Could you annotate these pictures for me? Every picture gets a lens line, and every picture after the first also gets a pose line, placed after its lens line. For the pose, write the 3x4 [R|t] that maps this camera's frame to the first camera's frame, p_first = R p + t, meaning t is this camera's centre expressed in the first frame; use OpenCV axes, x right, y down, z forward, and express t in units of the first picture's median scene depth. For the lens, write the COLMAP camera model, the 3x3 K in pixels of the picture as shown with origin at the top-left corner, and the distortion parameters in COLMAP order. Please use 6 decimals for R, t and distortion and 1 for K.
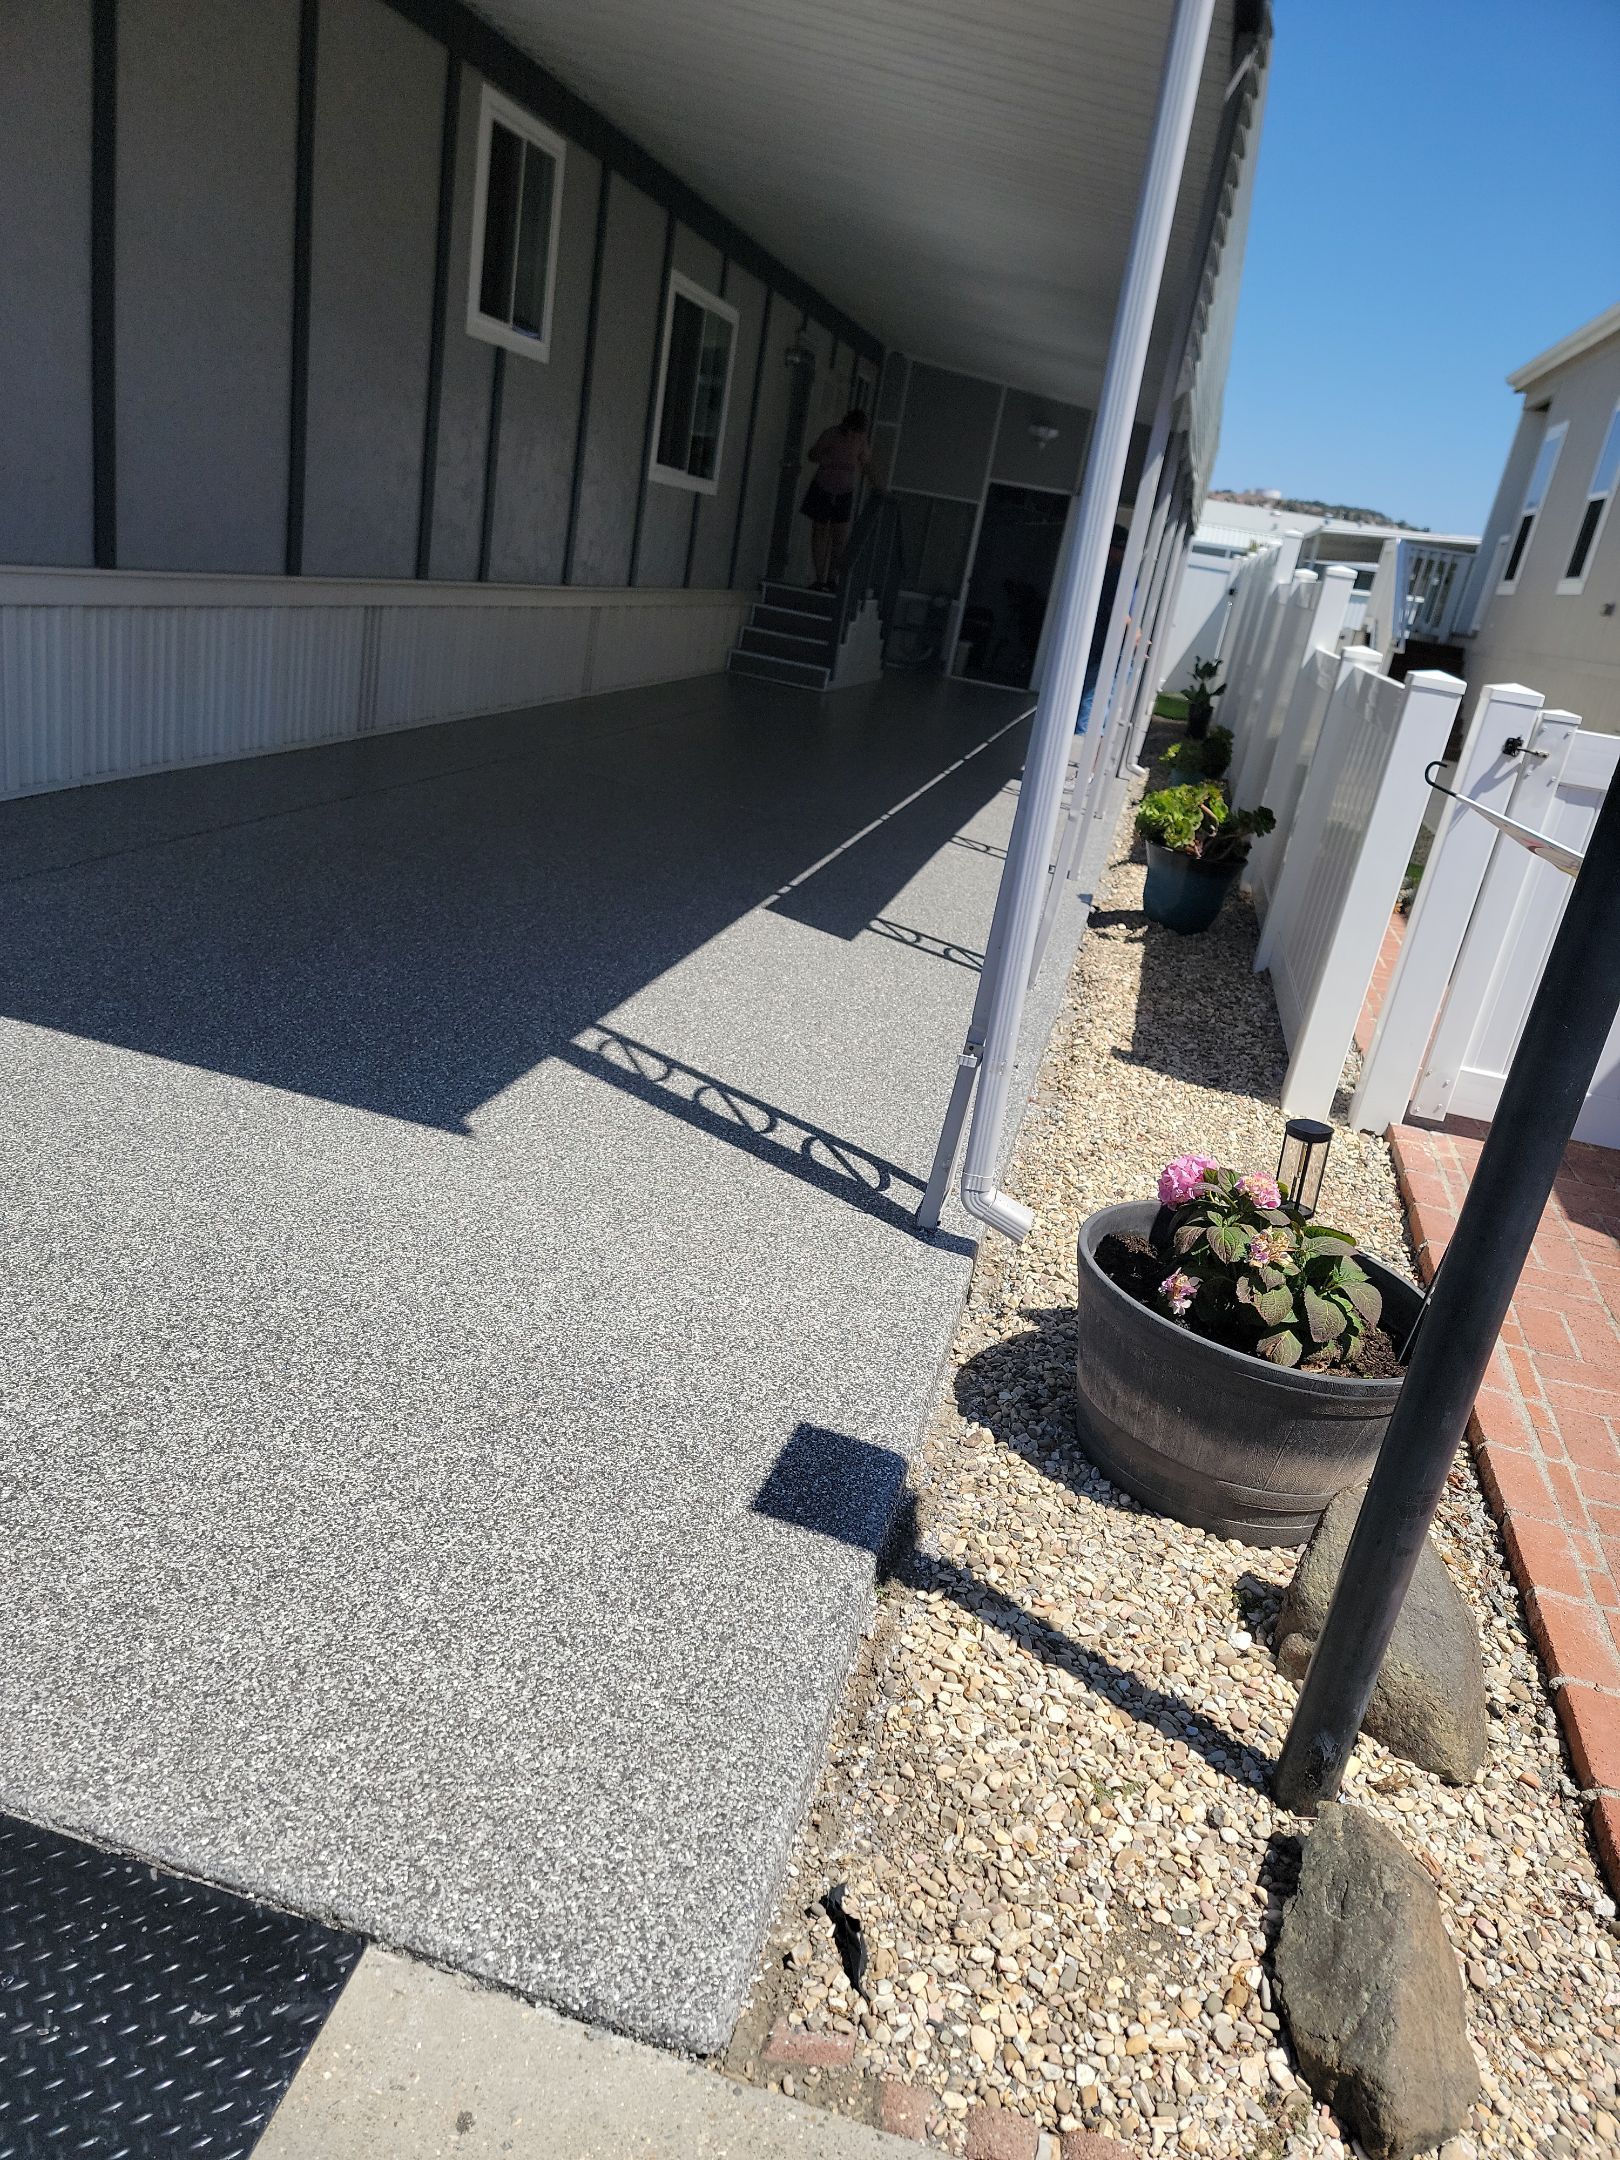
lens RADIAL K [[1527.1, 0, 796.7], [0, 1527.1, 1077.2], [0, 0, 1]] dist [0.077792, -0.060841]
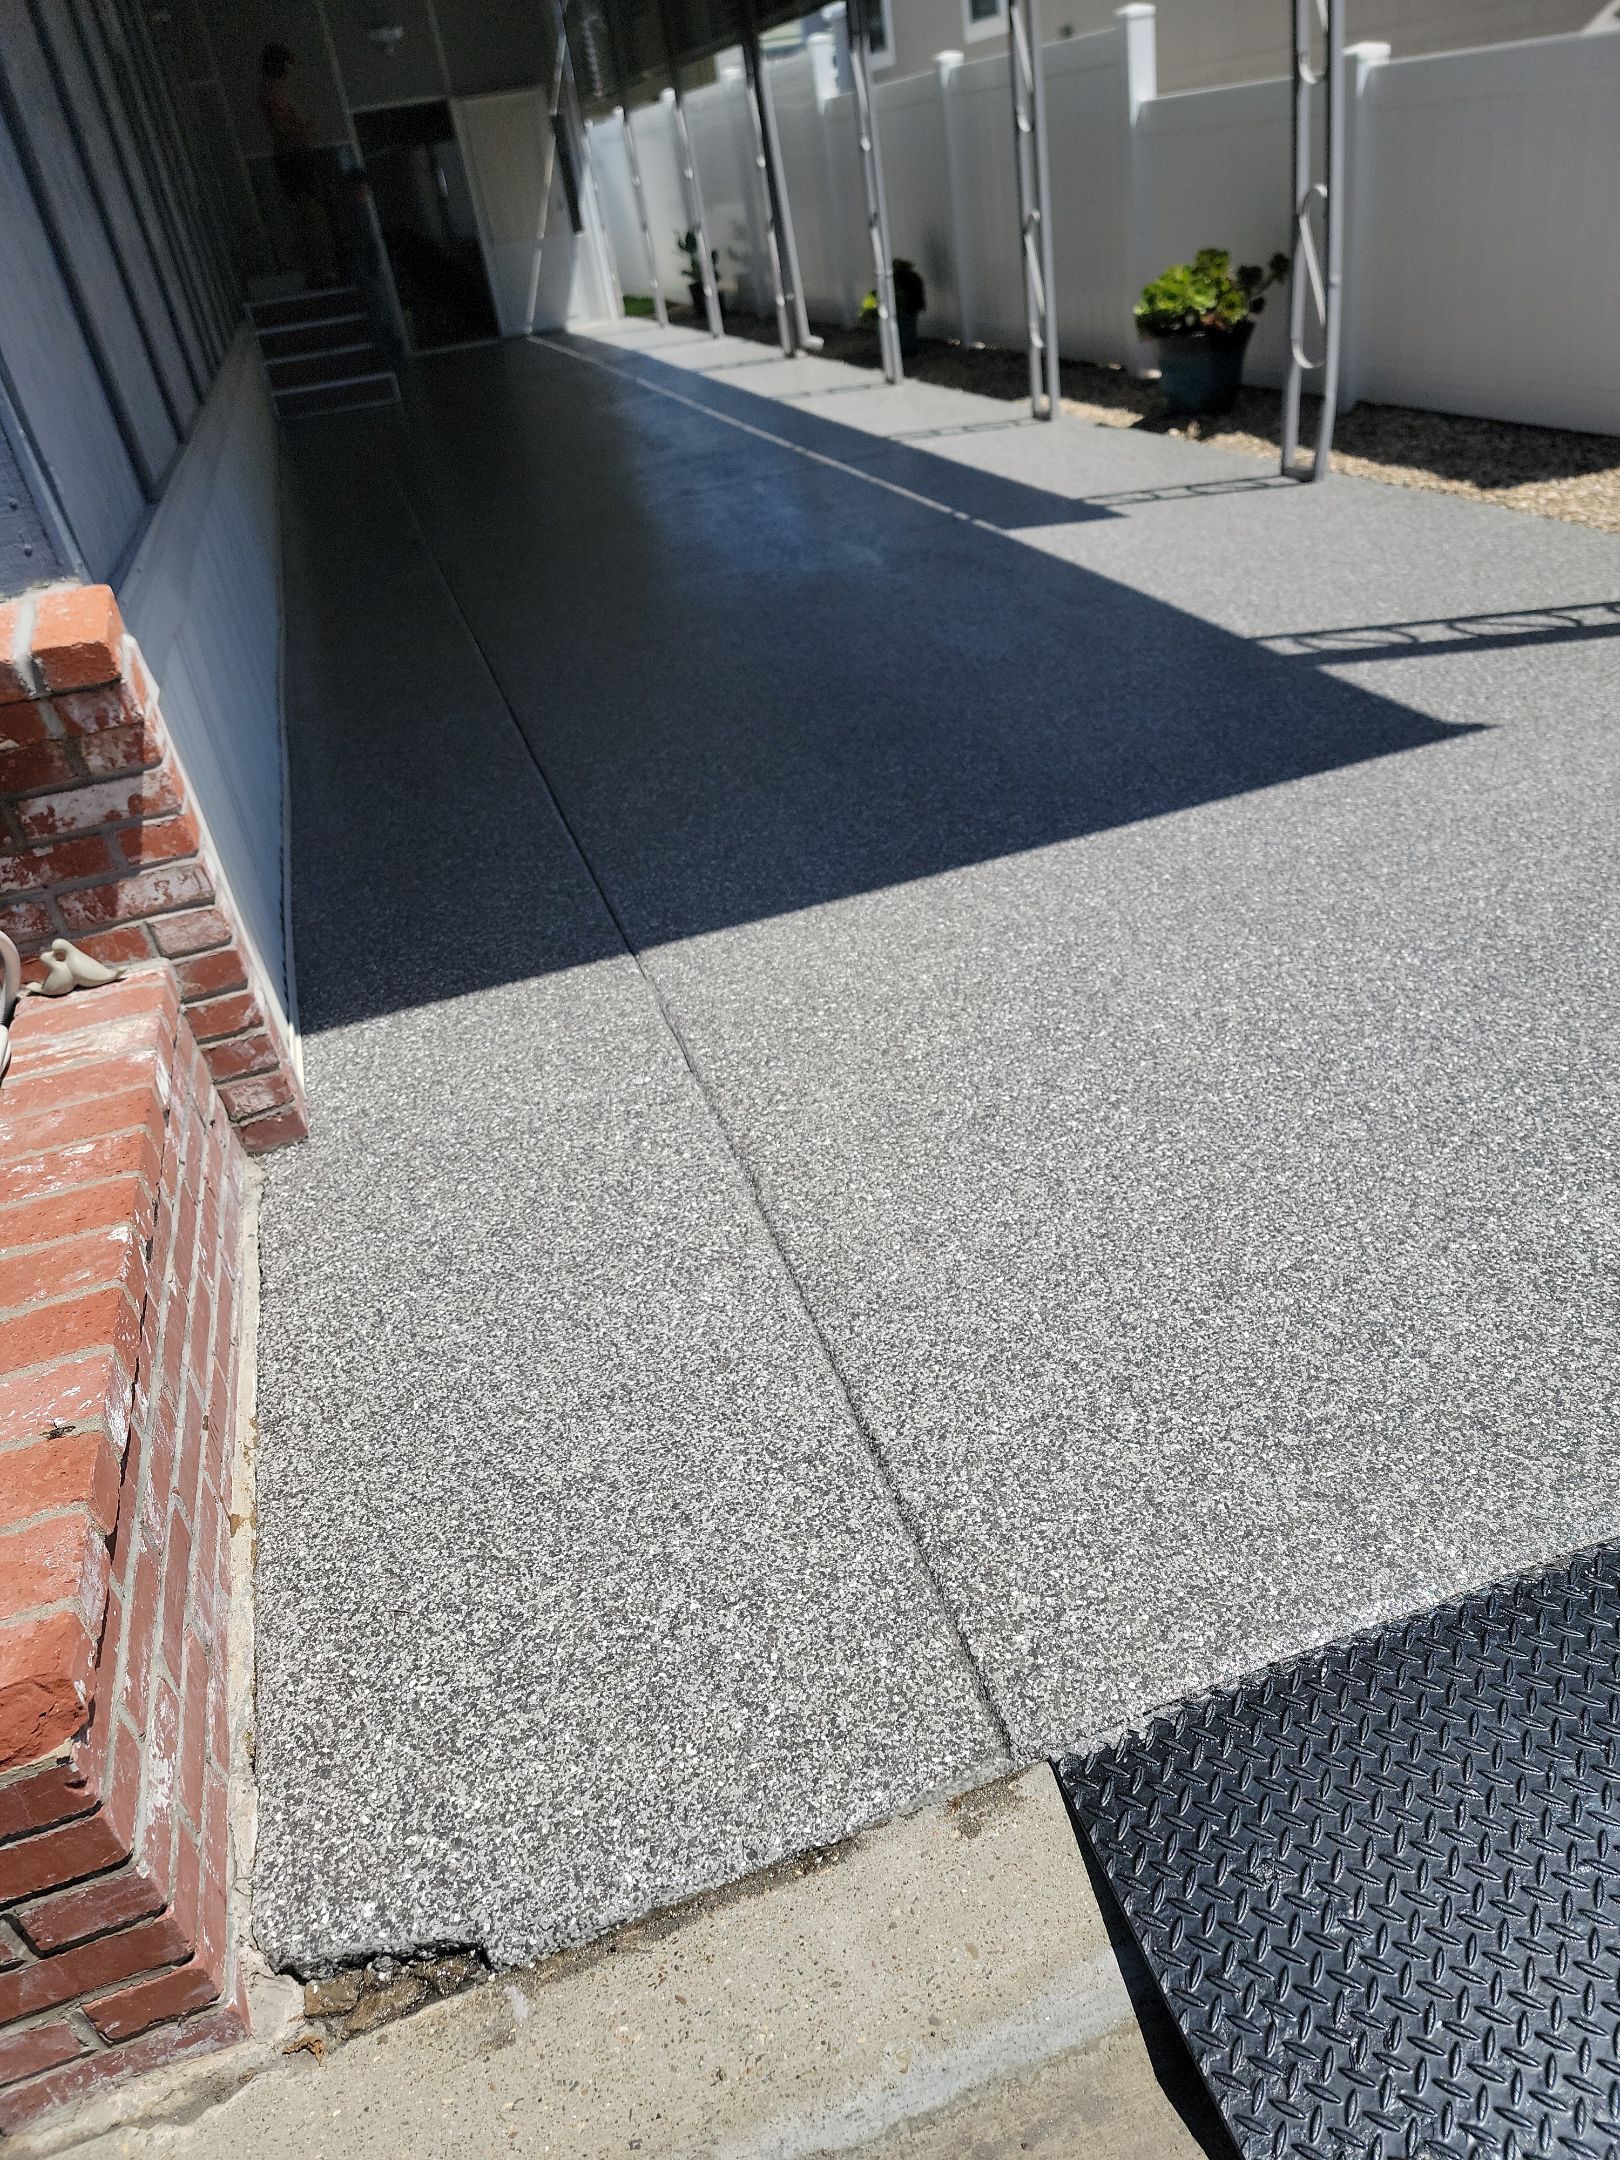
lens RADIAL K [[1527.1, 0, 796.7], [0, 1527.1, 1077.2], [0, 0, 1]] dist [0.077792, -0.060841]
pose [[0.815696, -0.503760, 0.284369, -0.819983], [0.438252, 0.859011, 0.264640, -0.189190], [-0.377591, -0.091241, 0.921466, 0.218209]]
